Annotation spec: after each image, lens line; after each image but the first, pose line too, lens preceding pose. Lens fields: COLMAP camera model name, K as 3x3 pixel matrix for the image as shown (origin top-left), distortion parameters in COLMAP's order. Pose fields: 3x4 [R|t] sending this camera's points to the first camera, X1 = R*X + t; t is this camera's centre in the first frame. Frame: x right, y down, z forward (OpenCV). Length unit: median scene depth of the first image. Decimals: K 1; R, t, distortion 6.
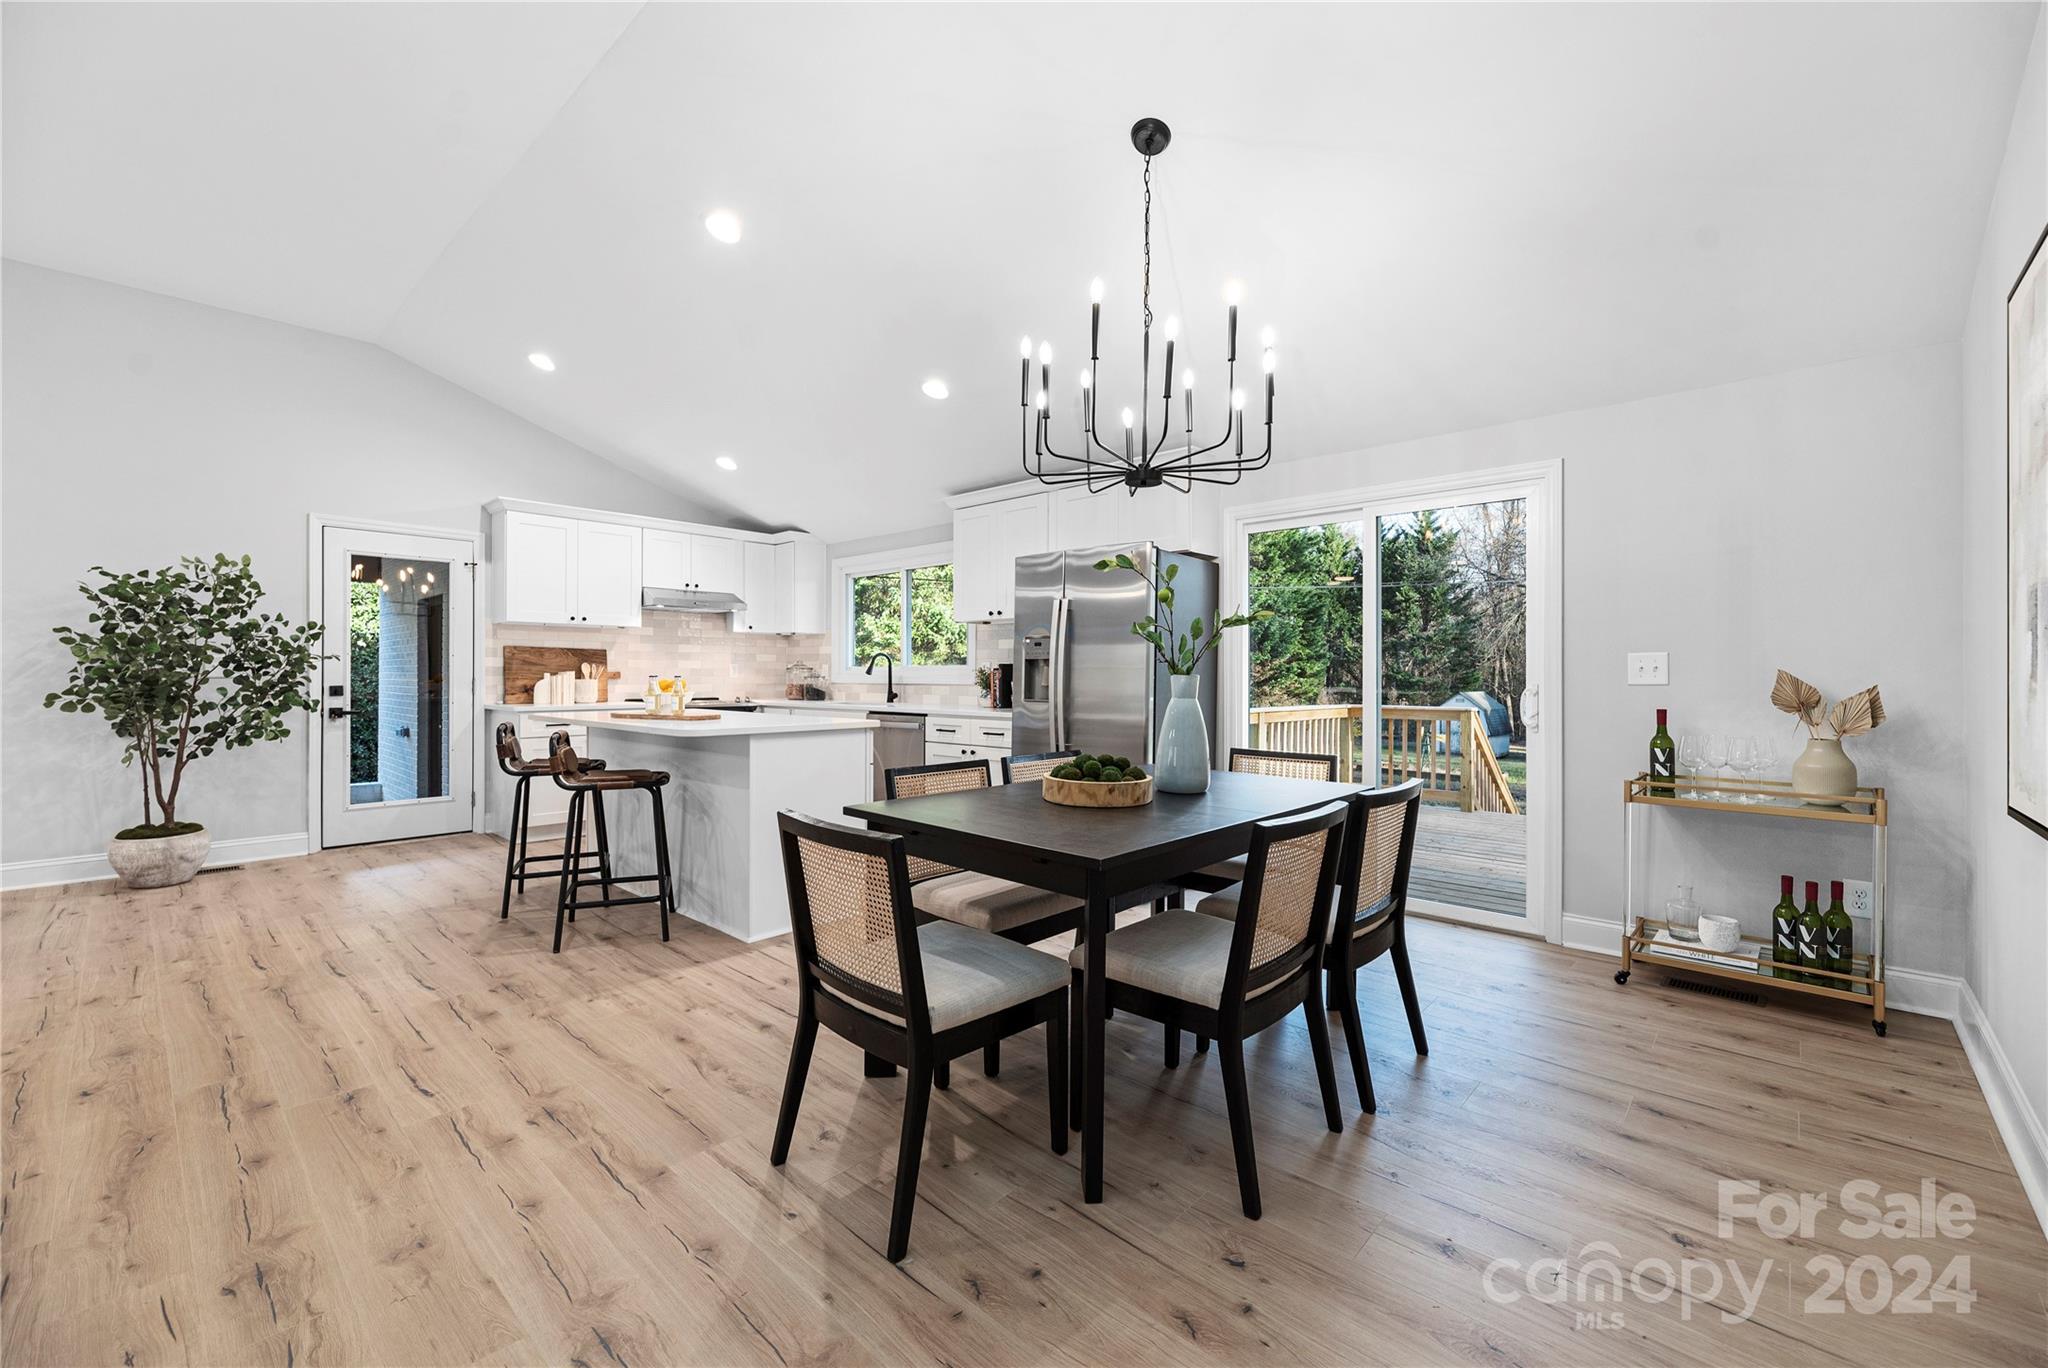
lens RADIAL K [[833.4, 0, 1018.2], [0, 833.4, 673.8], [0, 0, 1]] dist [0.000597, -0.000122]
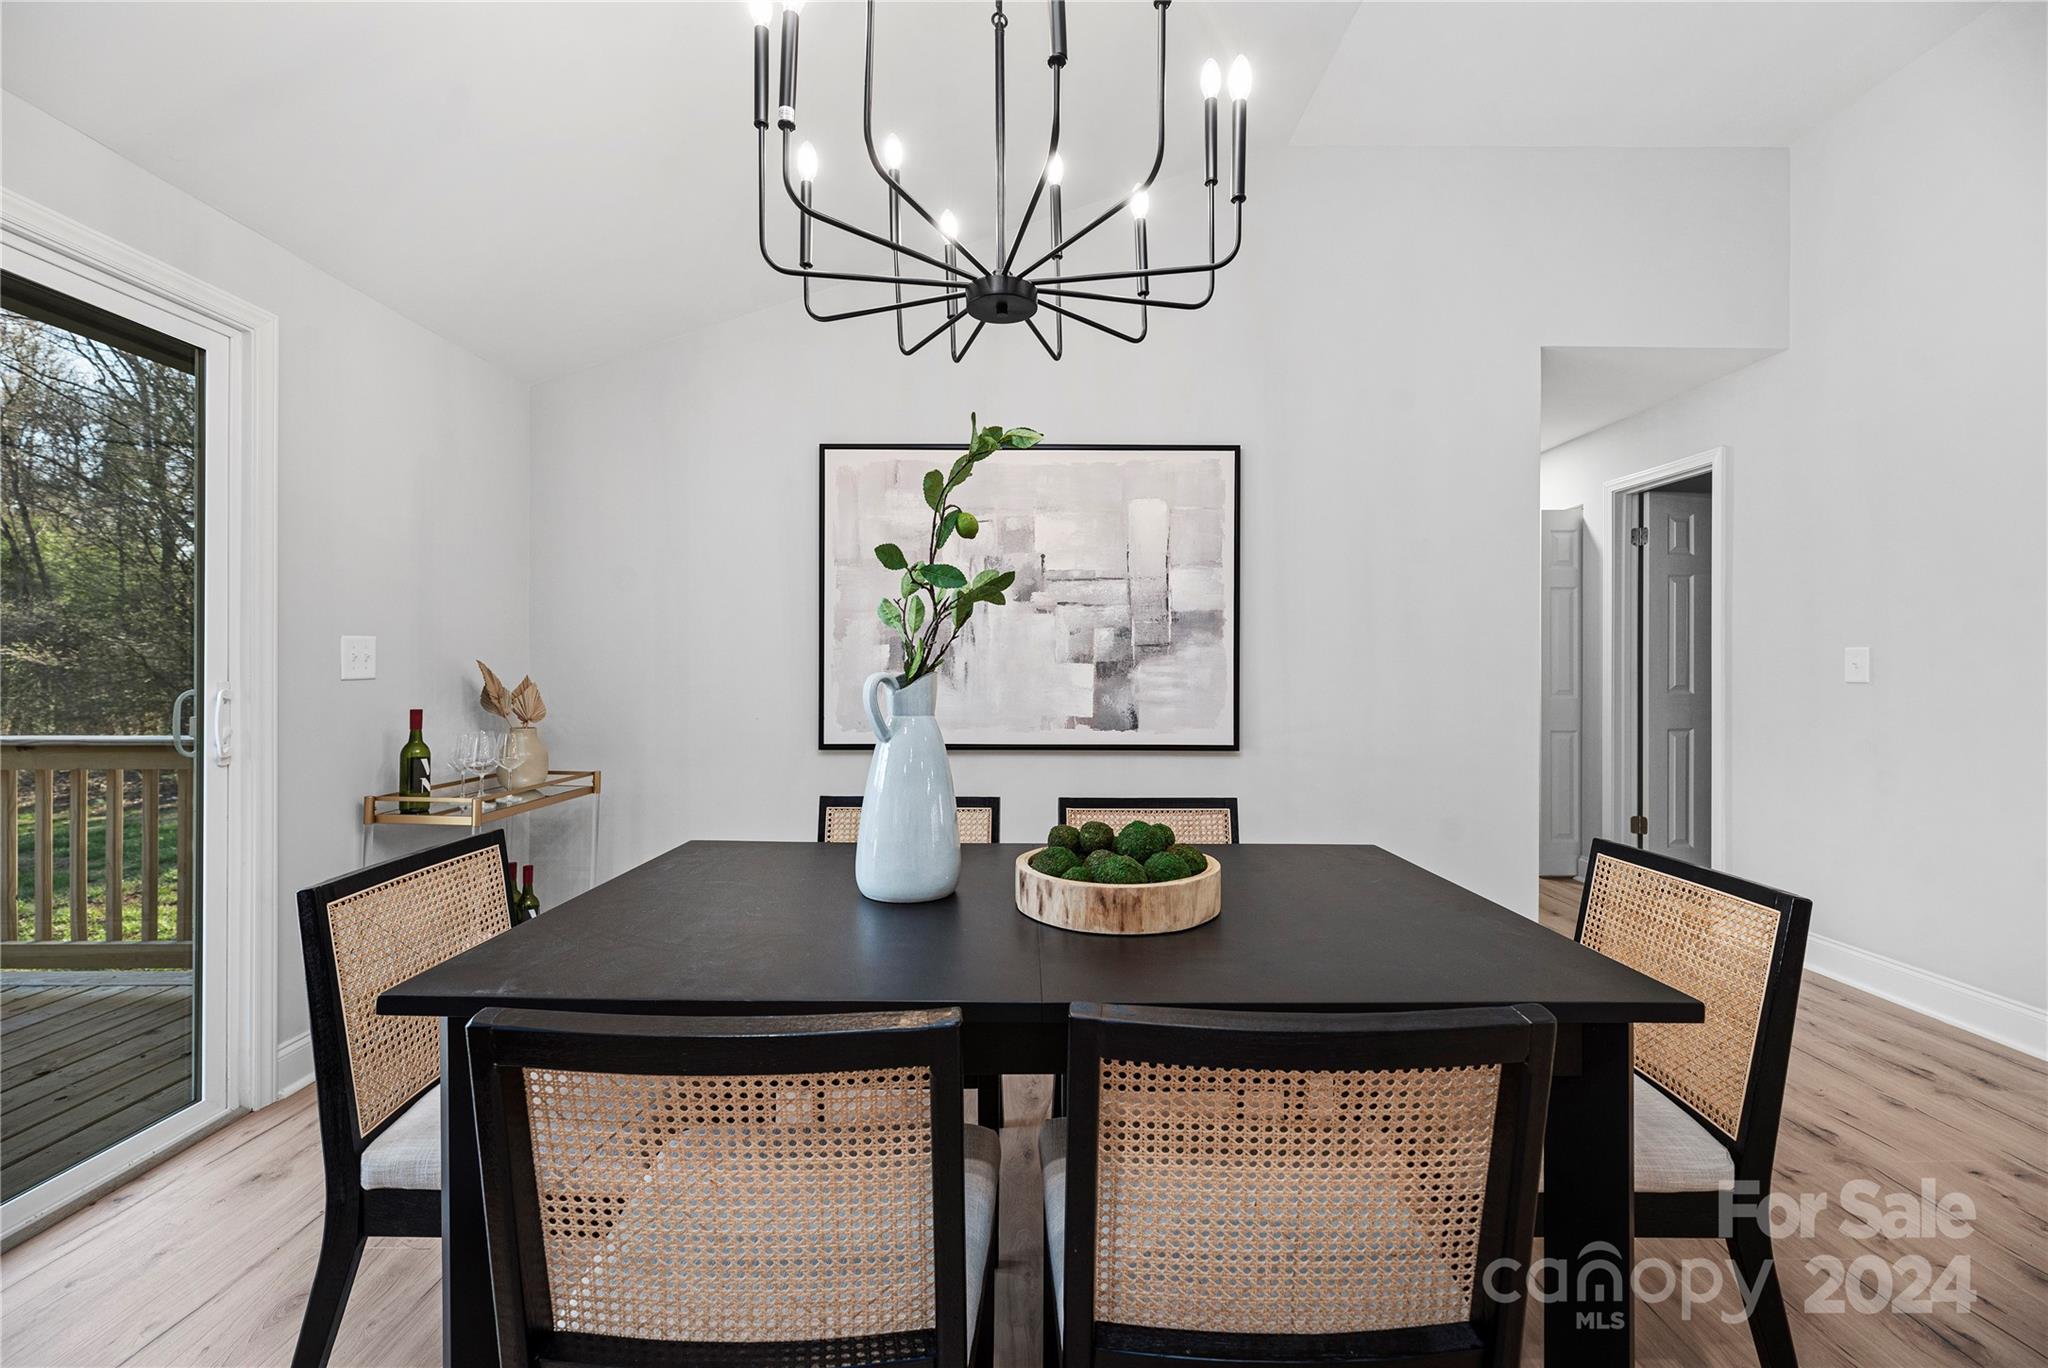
lens RADIAL K [[832.2, 0, 1024.5], [0, 832.2, 666.0], [0, 0, 1]] dist [-0.000879, -0.000051]
pose [[-0.684287, -0.005304, 0.729194, -0.121125], [-0.007003, 0.999975, 0.000702, -0.002475], [-0.729179, -0.004626, -0.684307, 0.674539]]
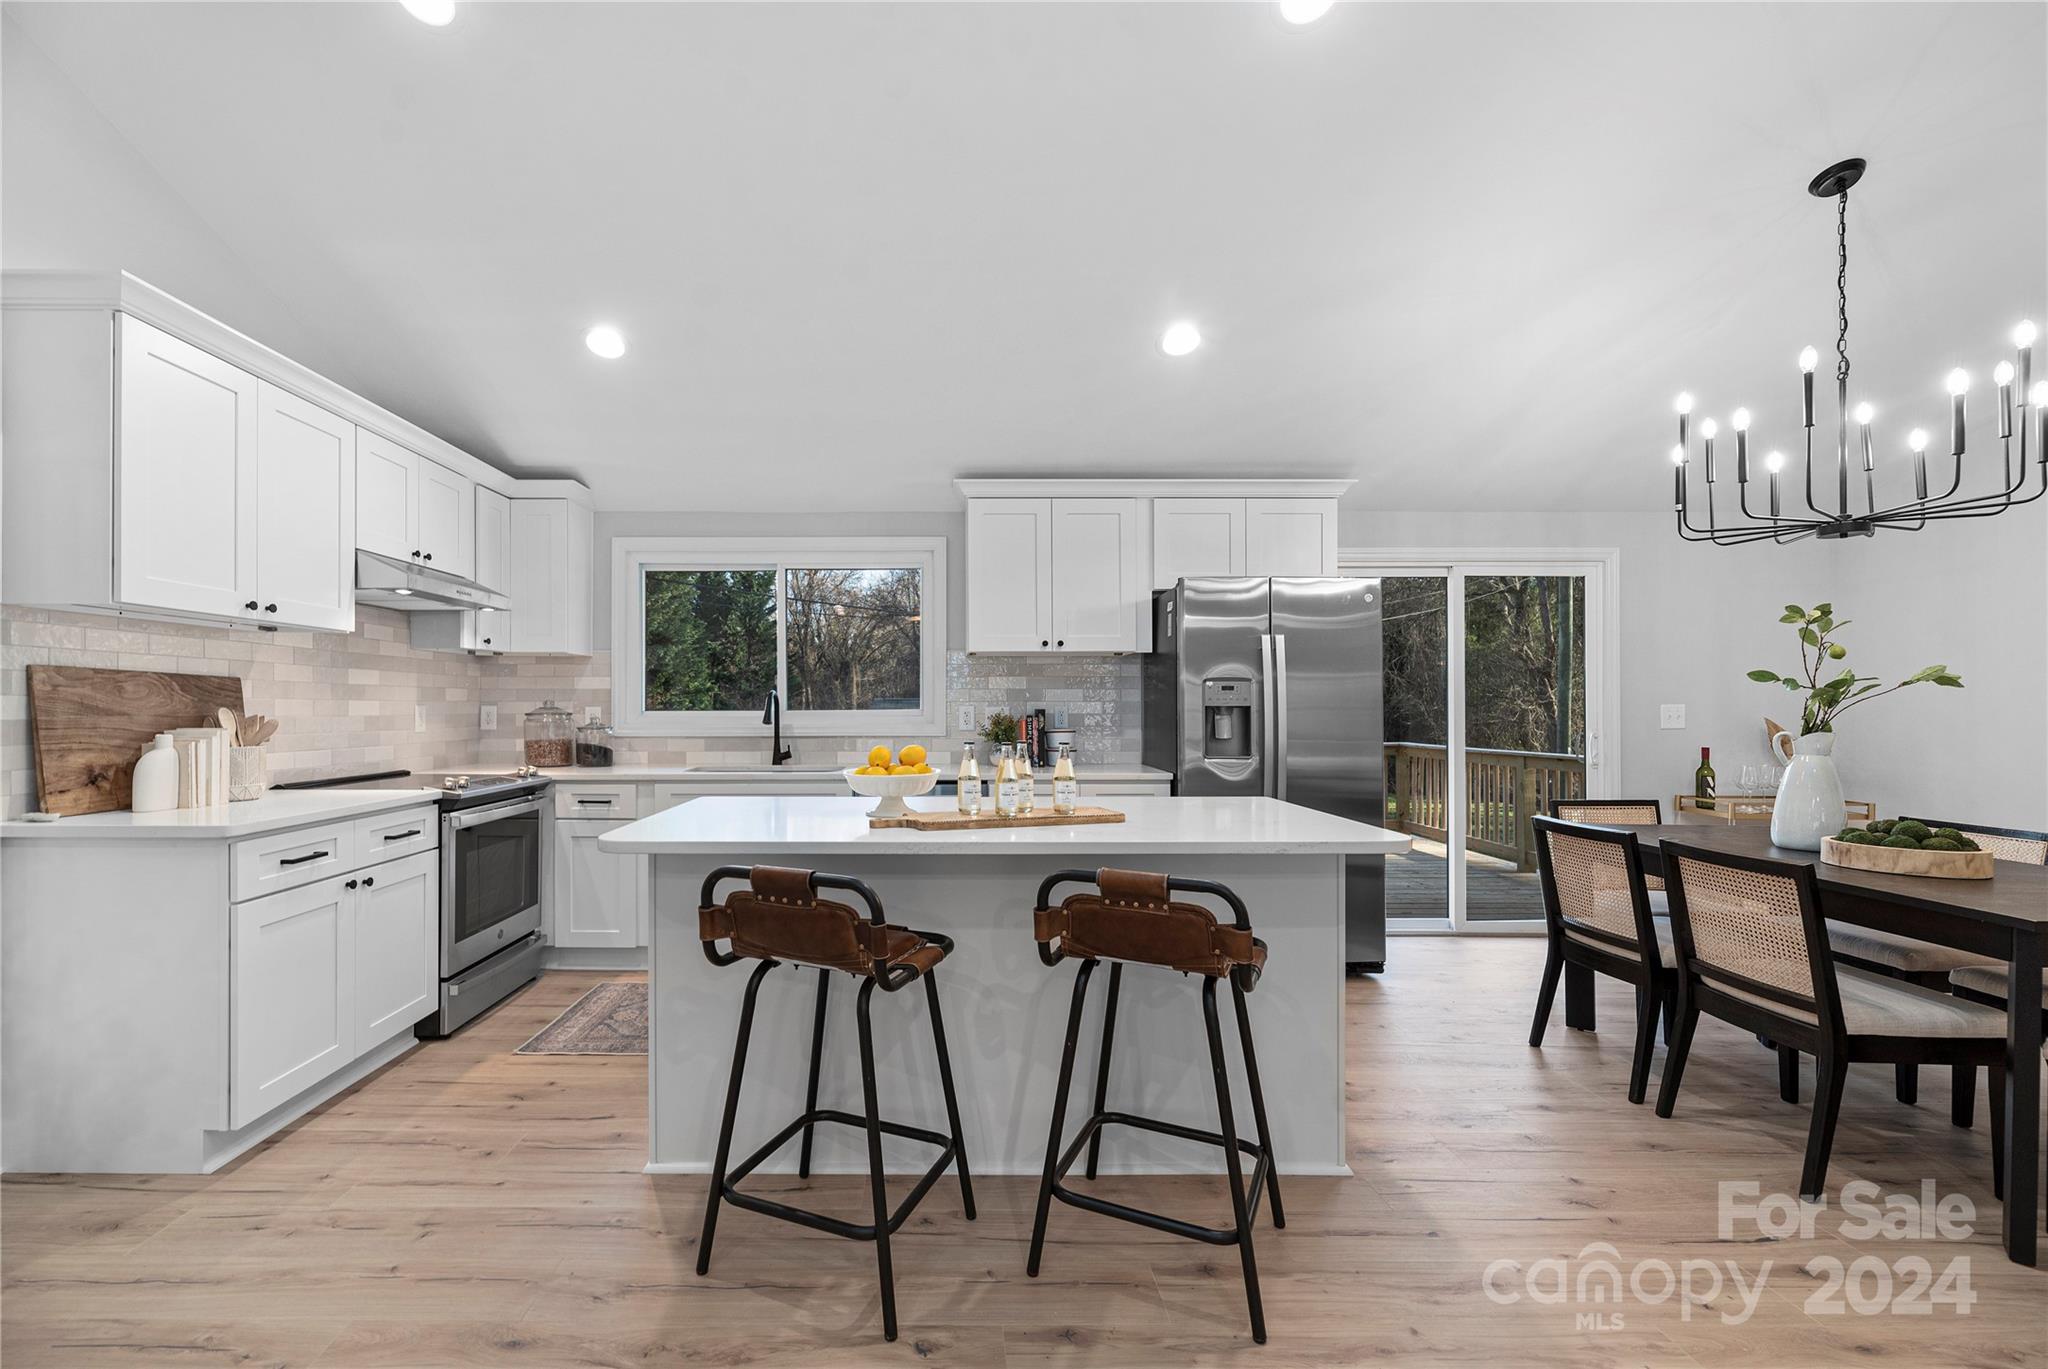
lens RADIAL K [[874.8, 0, 938.5], [0, 874.8, 700.7], [0, 0, 1]] dist [-0.001577, 0.000280]
pose [[0.733535, 0.002273, 0.679648, -0.656454], [0.000997, 0.999990, -0.004420, -0.017027], [-0.679651, 0.003920, 0.733525, 0.486180]]
